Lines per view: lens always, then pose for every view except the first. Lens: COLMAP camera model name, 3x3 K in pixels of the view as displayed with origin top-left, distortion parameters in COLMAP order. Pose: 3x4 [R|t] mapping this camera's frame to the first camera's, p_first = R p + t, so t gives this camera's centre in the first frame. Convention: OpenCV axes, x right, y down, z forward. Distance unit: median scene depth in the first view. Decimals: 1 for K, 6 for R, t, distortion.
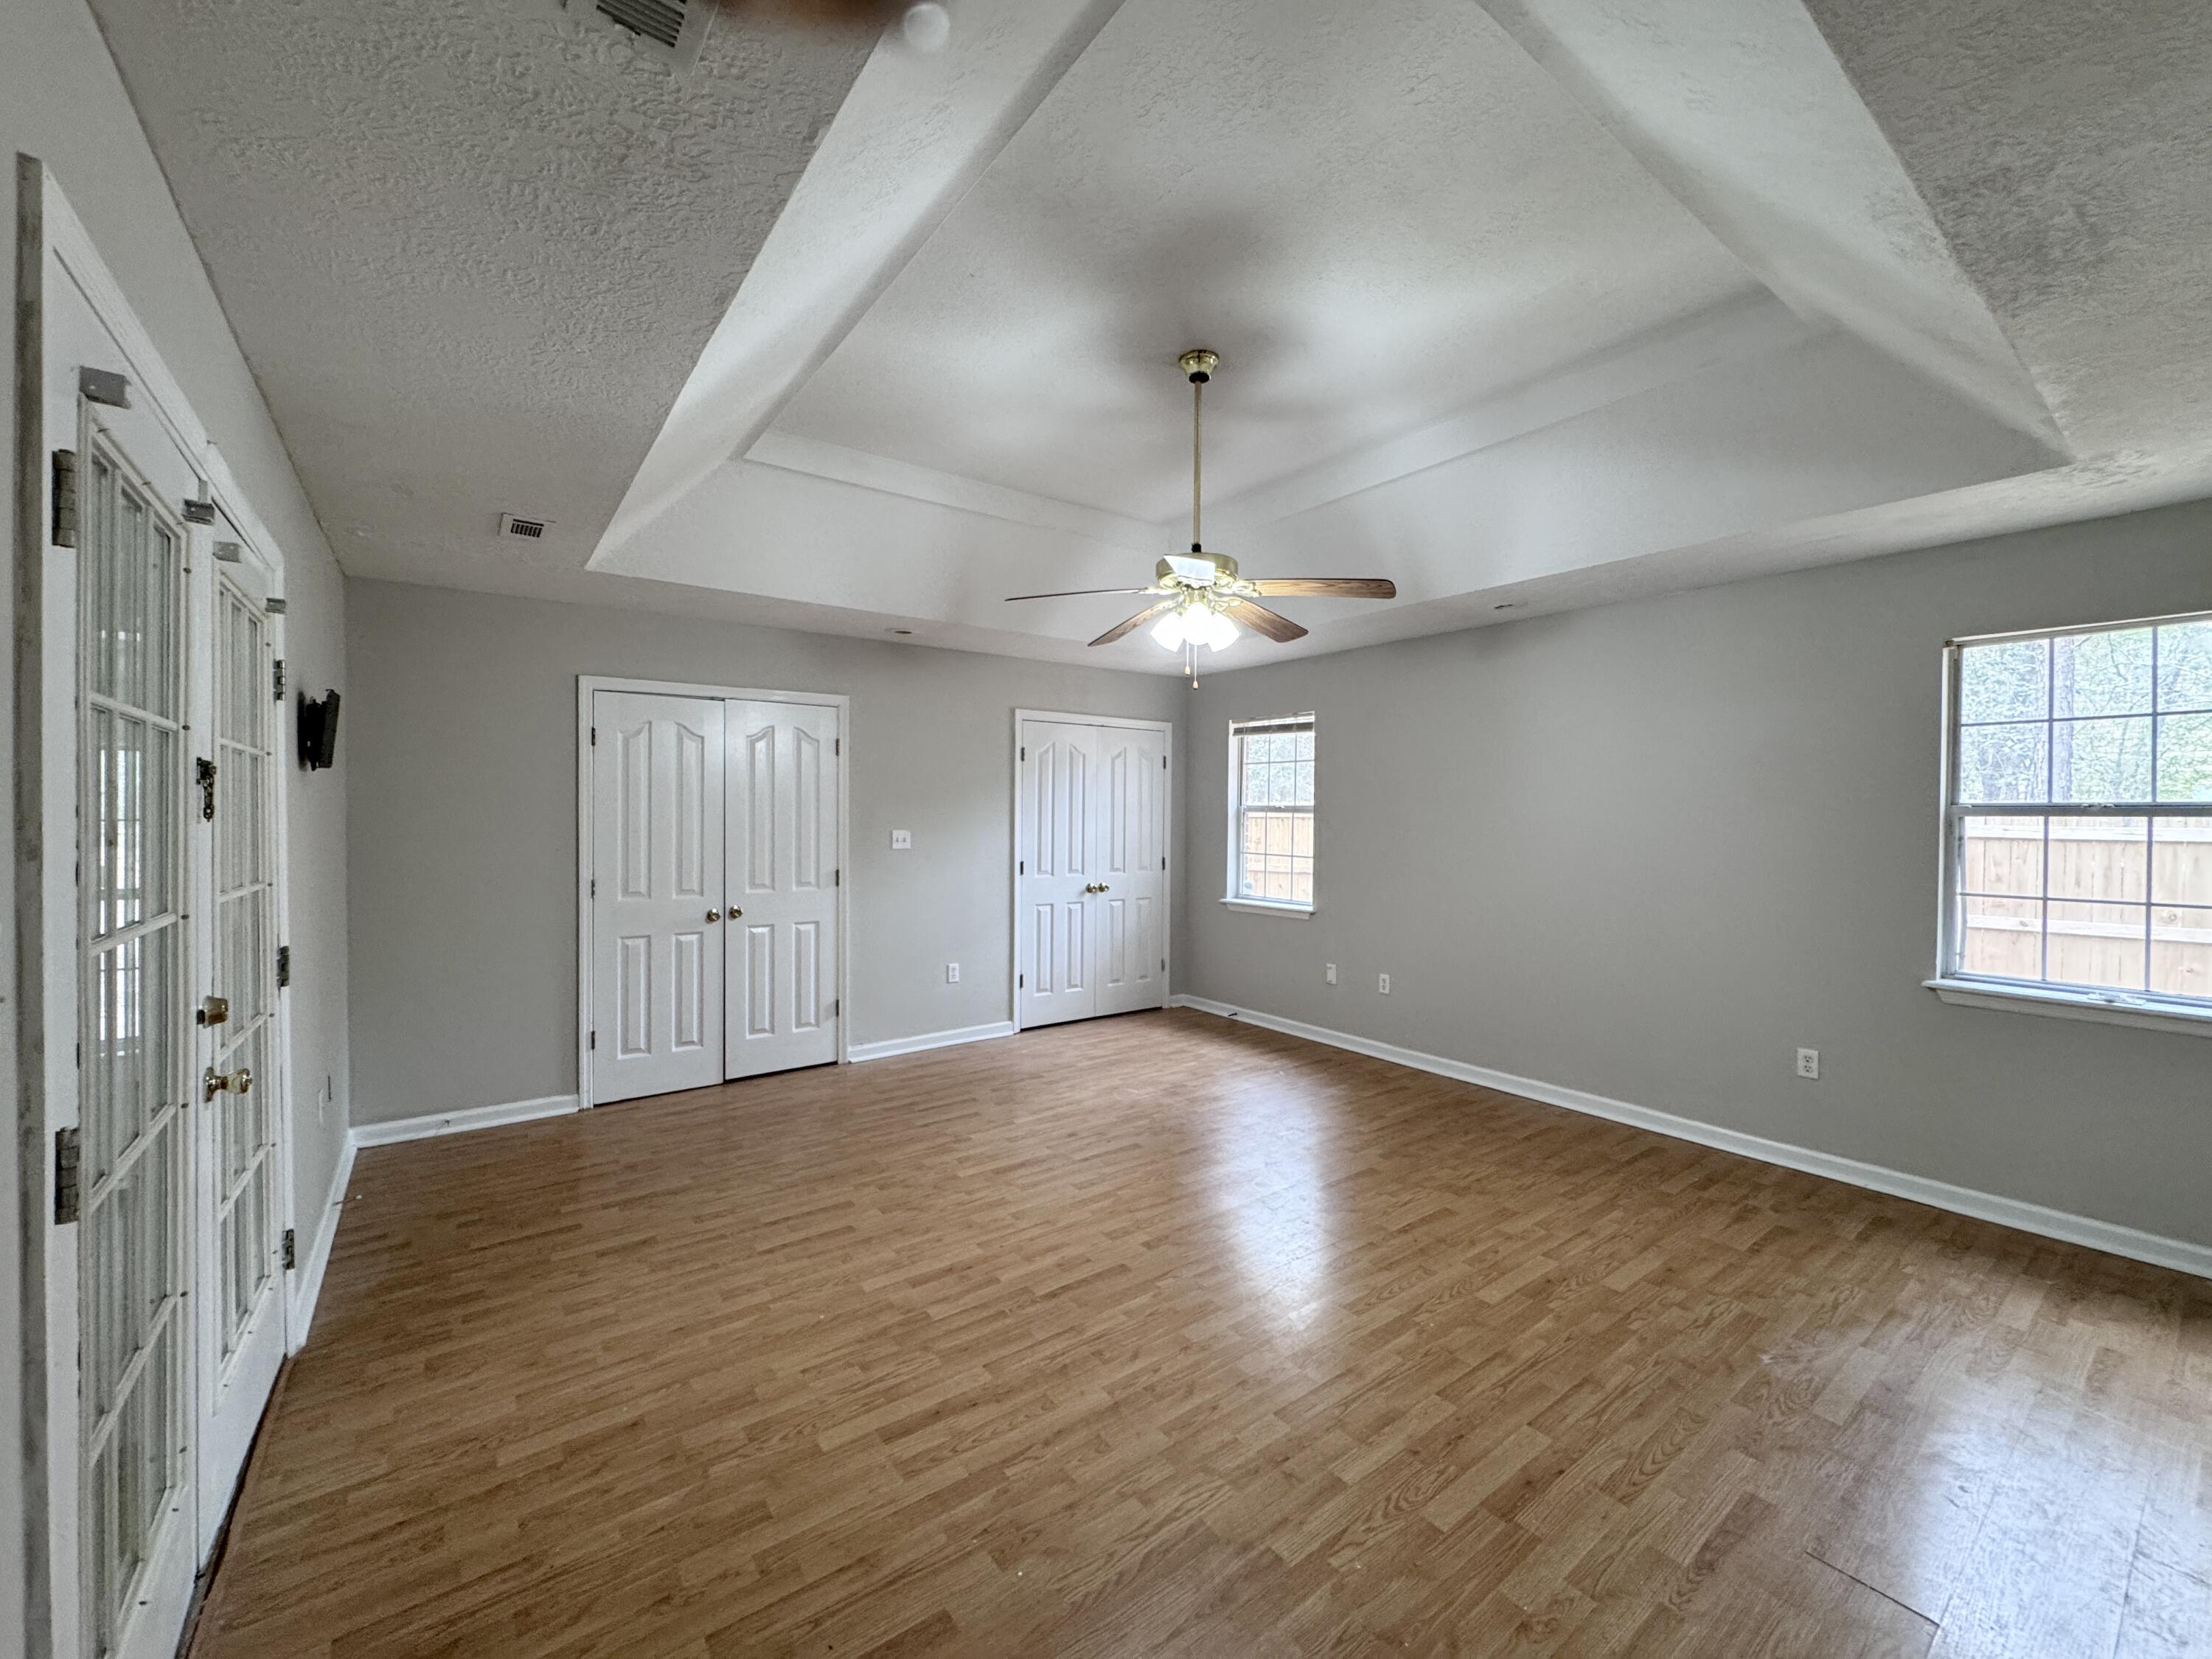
lens RADIAL K [[890.4, 0, 1105.0], [0, 890.4, 822.1], [0, 0, 1]] dist [-0.003597, -0.000192]
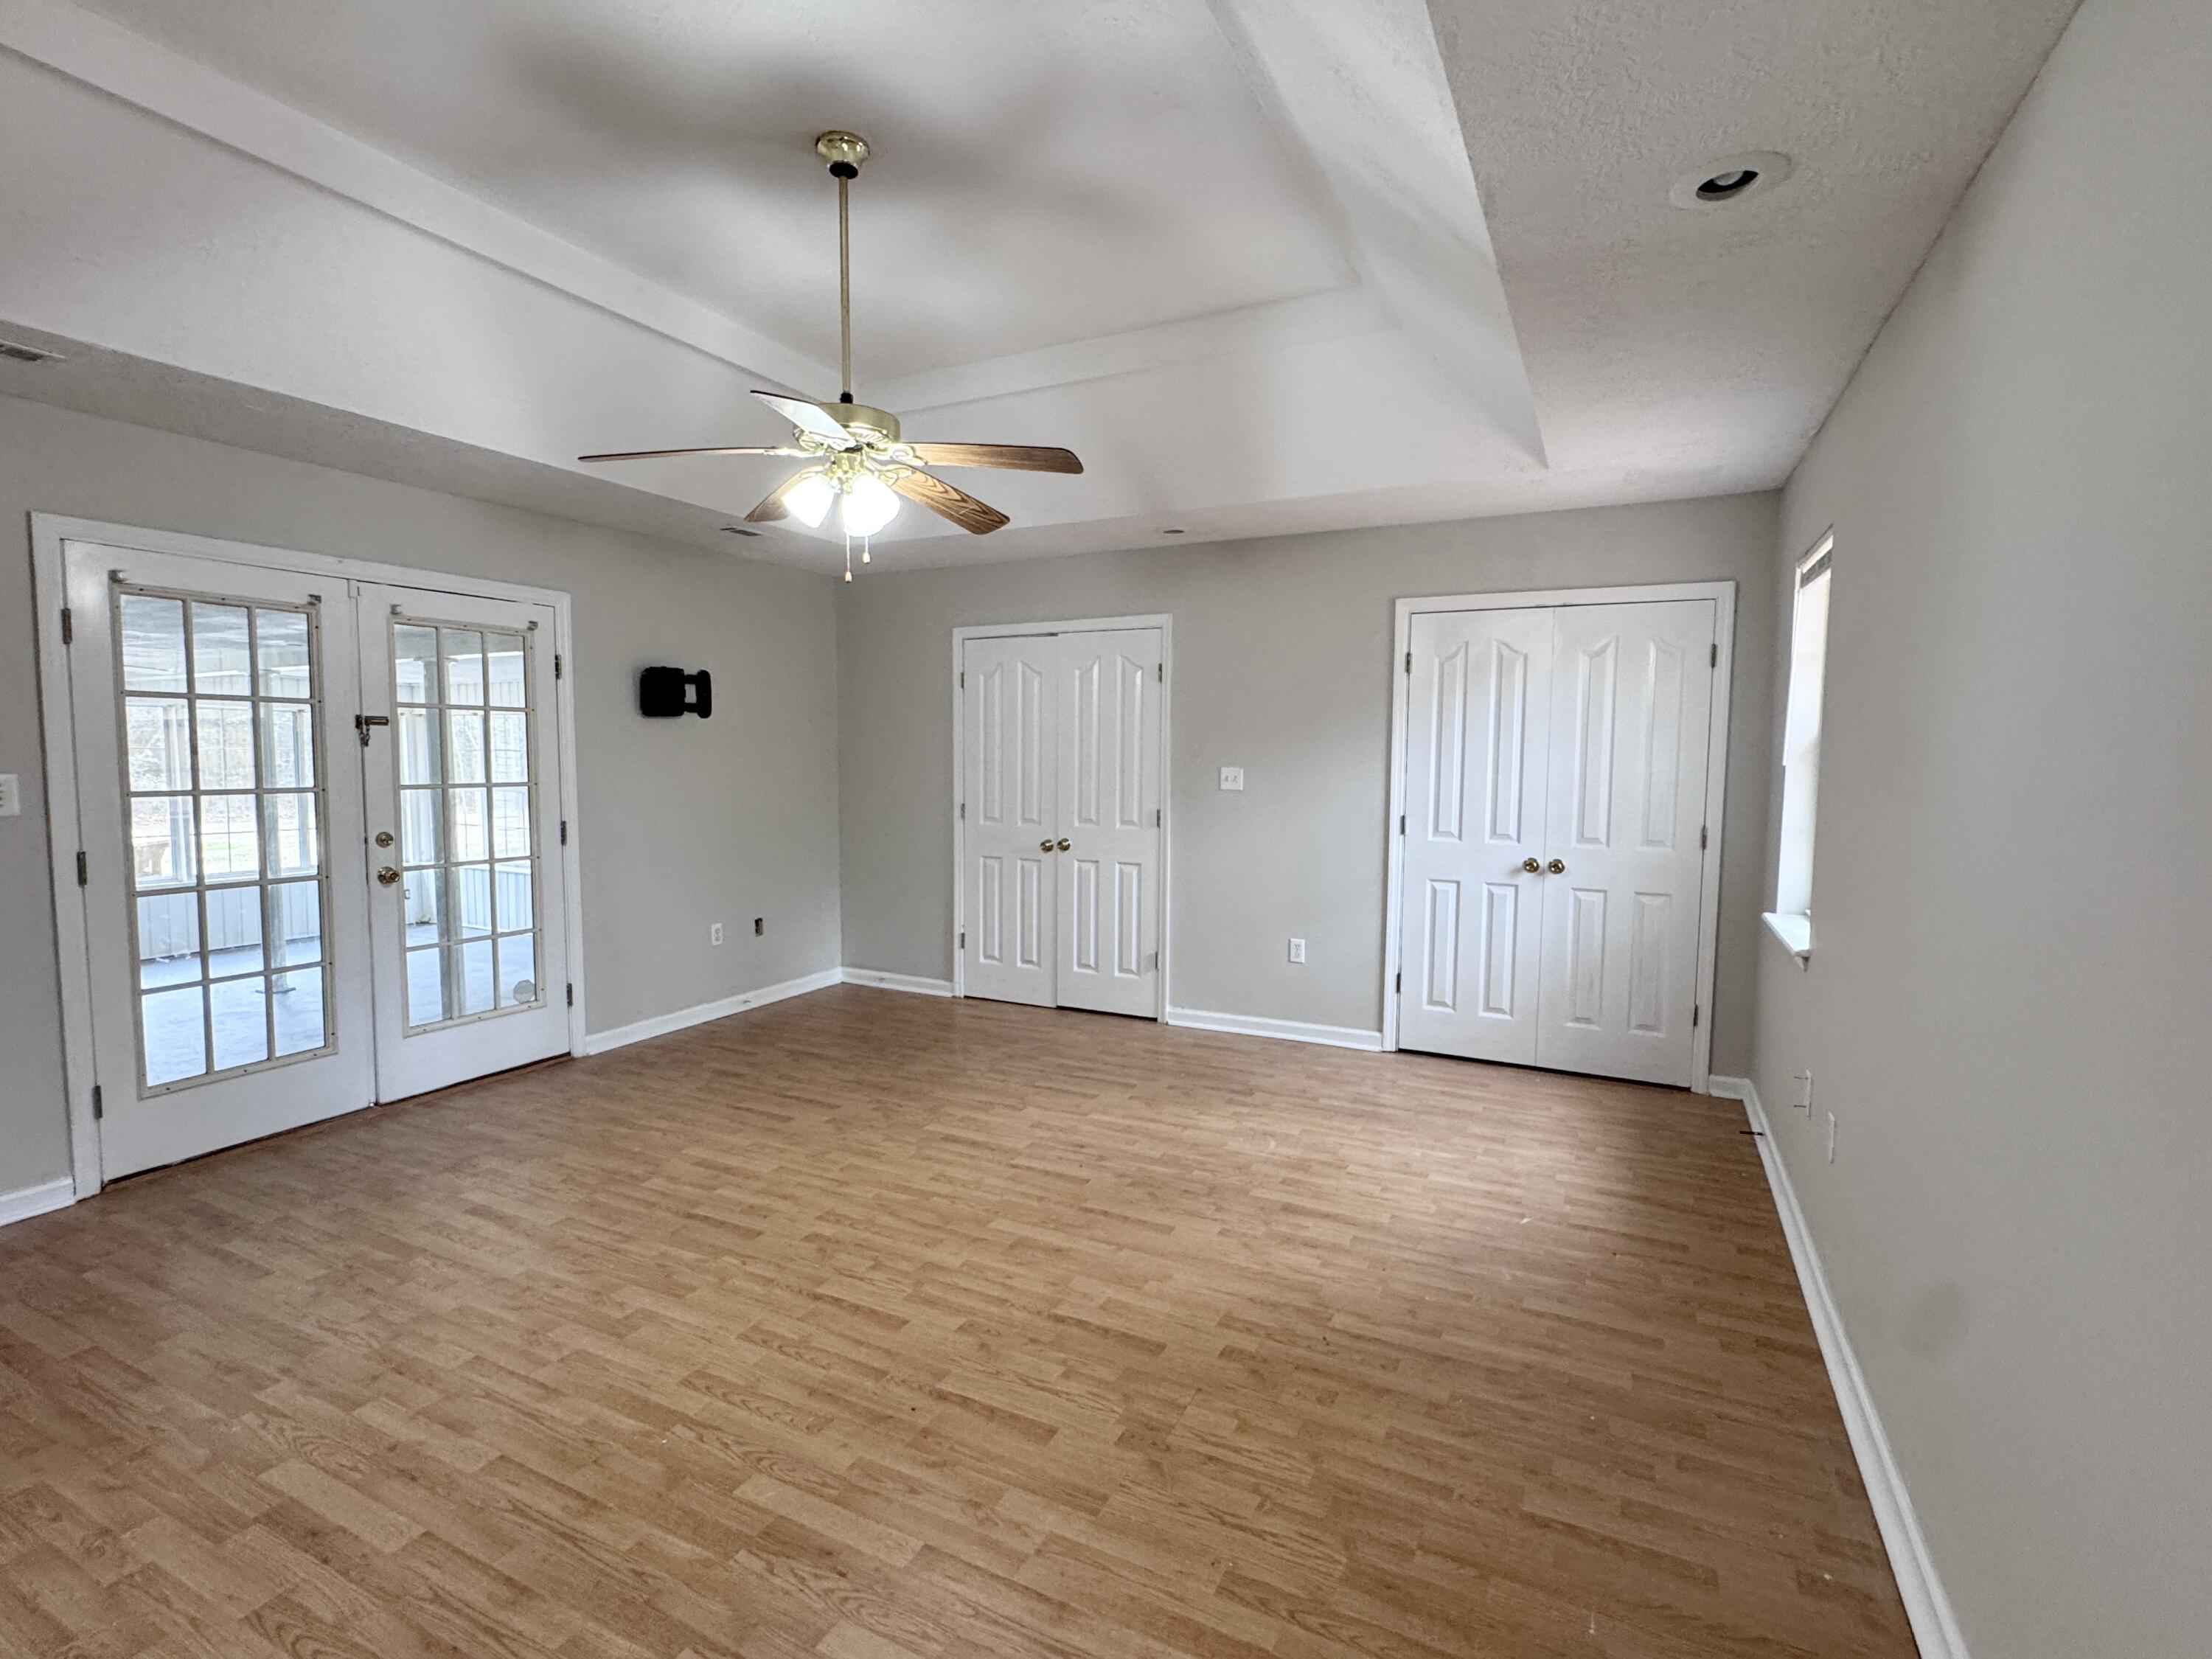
lens RADIAL K [[1046.5, 0, 1100.2], [0, 1046.5, 836.9], [0, 0, 1]] dist [-0.005022, 0.001399]
pose [[0.444334, 0.074480, -0.892760, 0.783595], [-0.013554, 0.996983, 0.076430, 0.000374], [0.895759, -0.021860, 0.444003, 0.593632]]
